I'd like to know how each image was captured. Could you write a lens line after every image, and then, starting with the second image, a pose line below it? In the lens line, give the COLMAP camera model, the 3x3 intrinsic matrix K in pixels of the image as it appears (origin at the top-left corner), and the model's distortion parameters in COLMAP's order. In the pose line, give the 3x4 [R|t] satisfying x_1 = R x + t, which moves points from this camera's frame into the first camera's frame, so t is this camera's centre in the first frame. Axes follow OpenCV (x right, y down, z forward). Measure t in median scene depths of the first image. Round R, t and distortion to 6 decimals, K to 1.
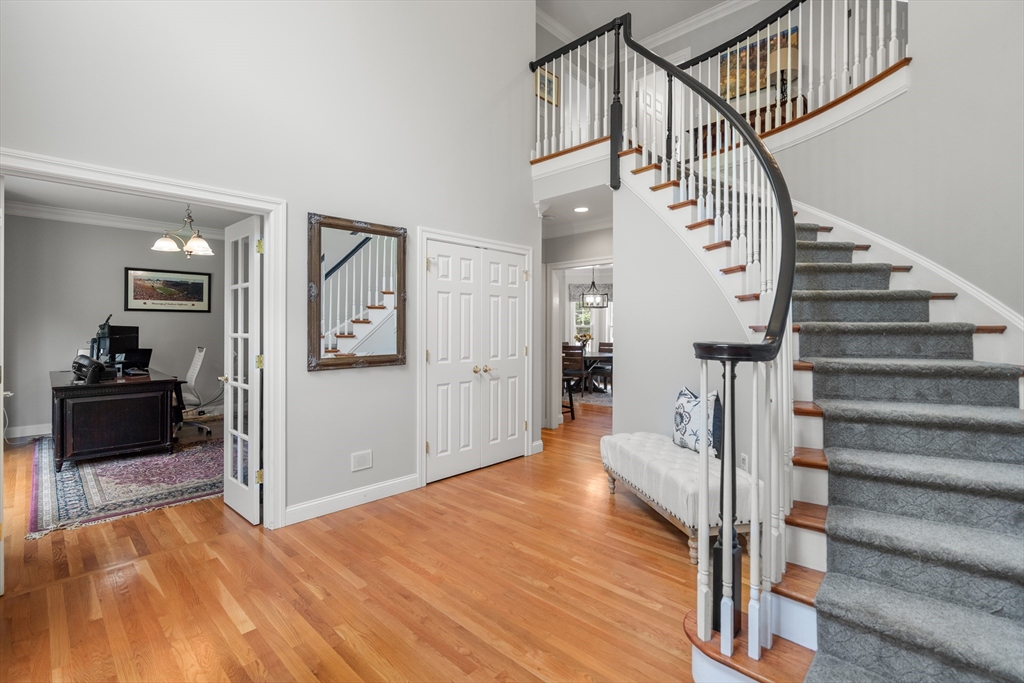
lens RADIAL K [[470.3, 0, 507.2], [0, 470.3, 326.2], [0, 0, 1]] dist [-0.000157, 0.000401]
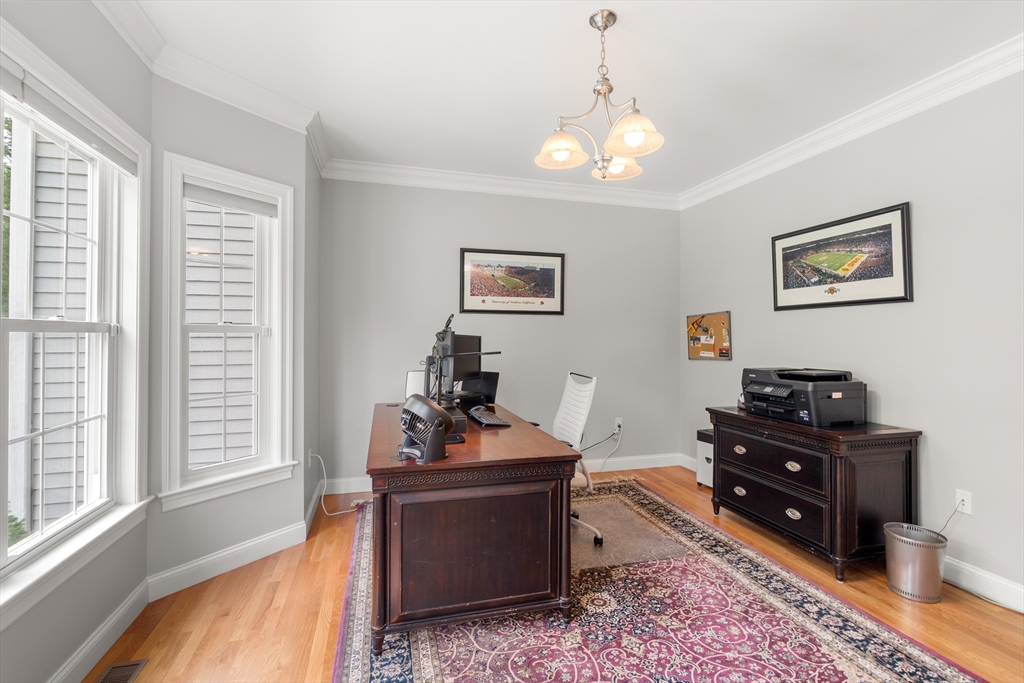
lens RADIAL K [[470.3, 0, 511.4], [0, 470.3, 336.8], [0, 0, 1]] dist [-0.000157, 0.000401]
pose [[0.870153, 0.001231, -0.492780, -0.455764], [-0.001907, 0.999998, -0.000869, 0.002177], [0.492778, 0.001696, 0.870153, 0.492447]]
